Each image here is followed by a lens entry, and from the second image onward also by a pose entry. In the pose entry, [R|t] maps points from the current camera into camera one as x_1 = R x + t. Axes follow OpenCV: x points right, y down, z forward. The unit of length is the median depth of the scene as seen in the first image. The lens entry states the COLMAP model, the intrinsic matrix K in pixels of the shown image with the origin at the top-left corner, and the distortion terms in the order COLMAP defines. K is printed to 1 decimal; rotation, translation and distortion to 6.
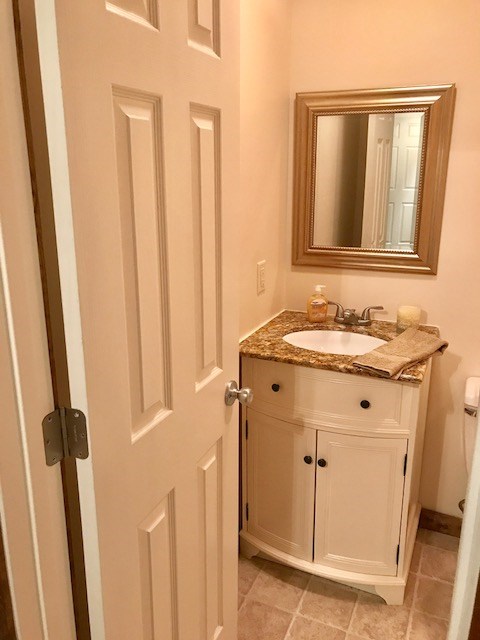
lens RADIAL K [[521.4, 0, 240.0], [0, 521.4, 320.0], [0, 0, 1]] dist [0.060318, -0.126247]
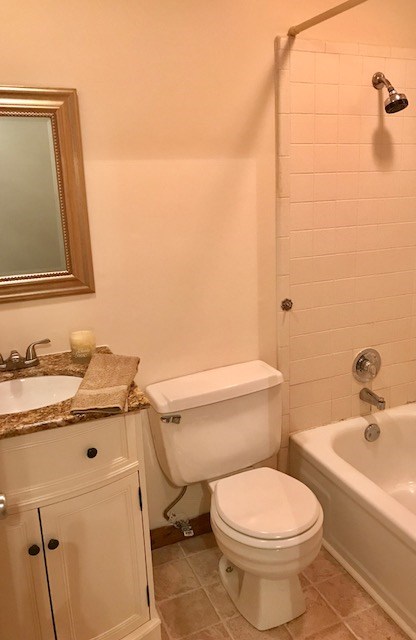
lens RADIAL K [[533.1, 0, 208.0], [0, 533.1, 320.0], [0, 0, 1]] dist [0.003797, 0.001970]
pose [[0.655827, -0.213171, 0.724189, -0.208745], [0.240400, 0.968336, 0.067331, -0.058444], [-0.715611, 0.129938, 0.686307, 0.228491]]
